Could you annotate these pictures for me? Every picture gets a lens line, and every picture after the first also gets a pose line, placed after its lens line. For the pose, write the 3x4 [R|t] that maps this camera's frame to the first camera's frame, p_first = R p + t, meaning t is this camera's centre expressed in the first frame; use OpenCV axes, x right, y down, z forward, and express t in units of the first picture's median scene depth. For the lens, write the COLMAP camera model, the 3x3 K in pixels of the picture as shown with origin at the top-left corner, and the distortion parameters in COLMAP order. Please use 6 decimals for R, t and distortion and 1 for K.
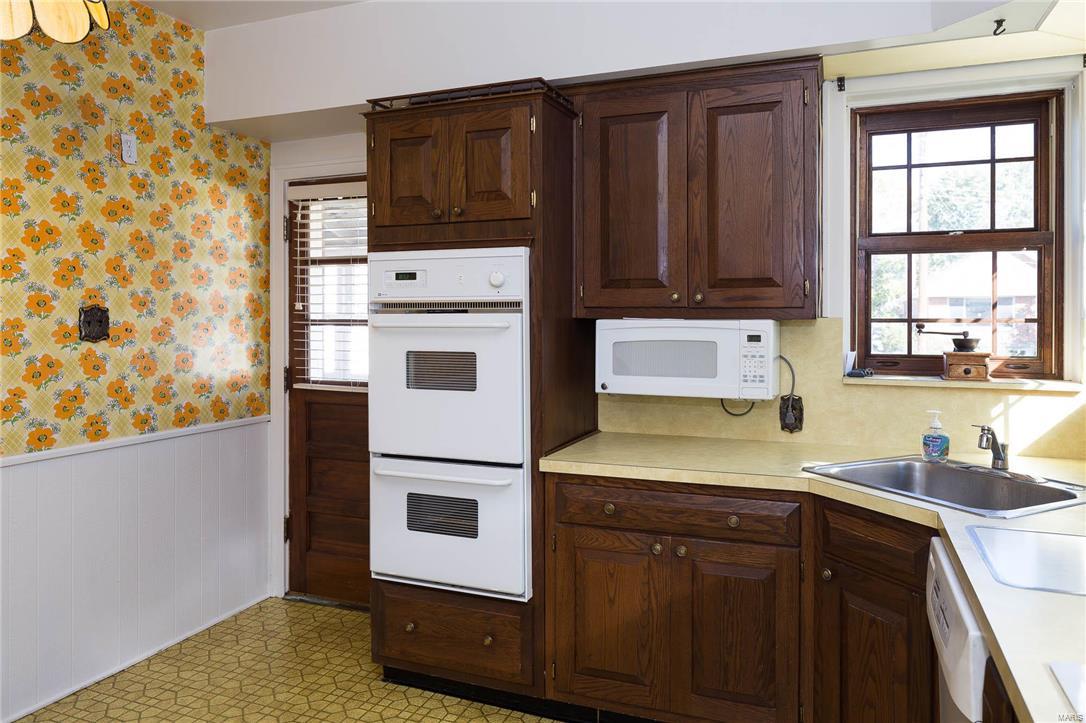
lens RADIAL K [[744.5, 0, 562.3], [0, 744.5, 321.2], [0, 0, 1]] dist [-0.001765, -0.002375]
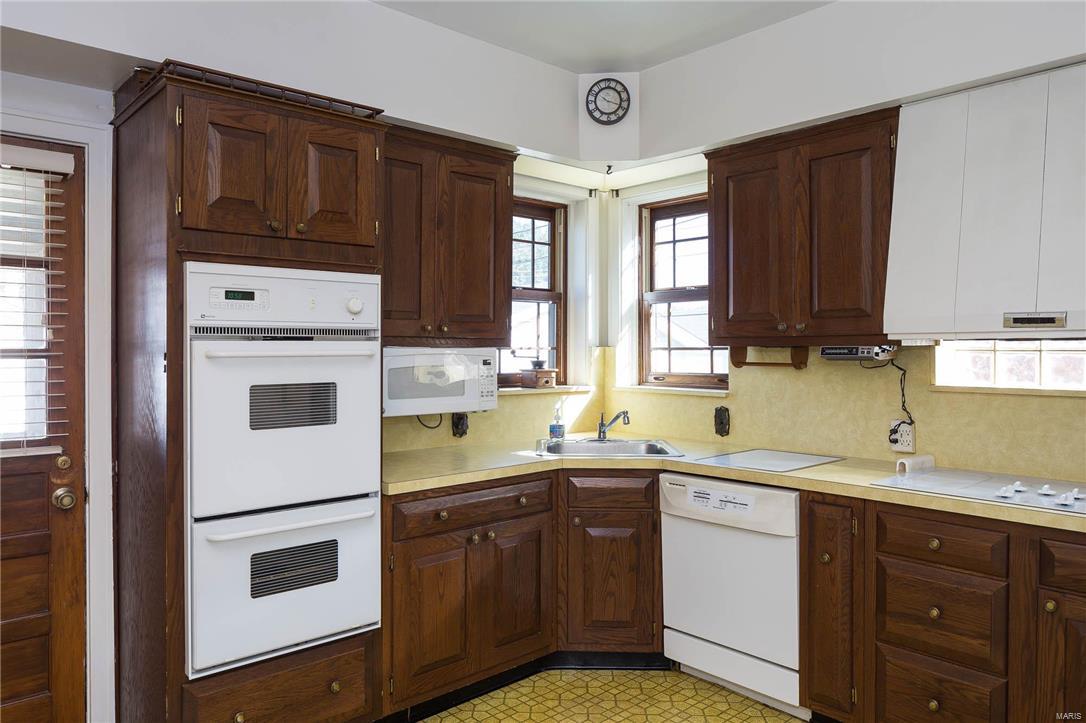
lens RADIAL K [[744.5, 0, 546.4], [0, 744.5, 356.2], [0, 0, 1]] dist [-0.001765, -0.002375]
pose [[0.444526, -0.010048, 0.895709, -0.821493], [0.008064, 0.999941, 0.007215, 0.004063], [-0.895729, 0.004015, 0.444581, 0.335699]]
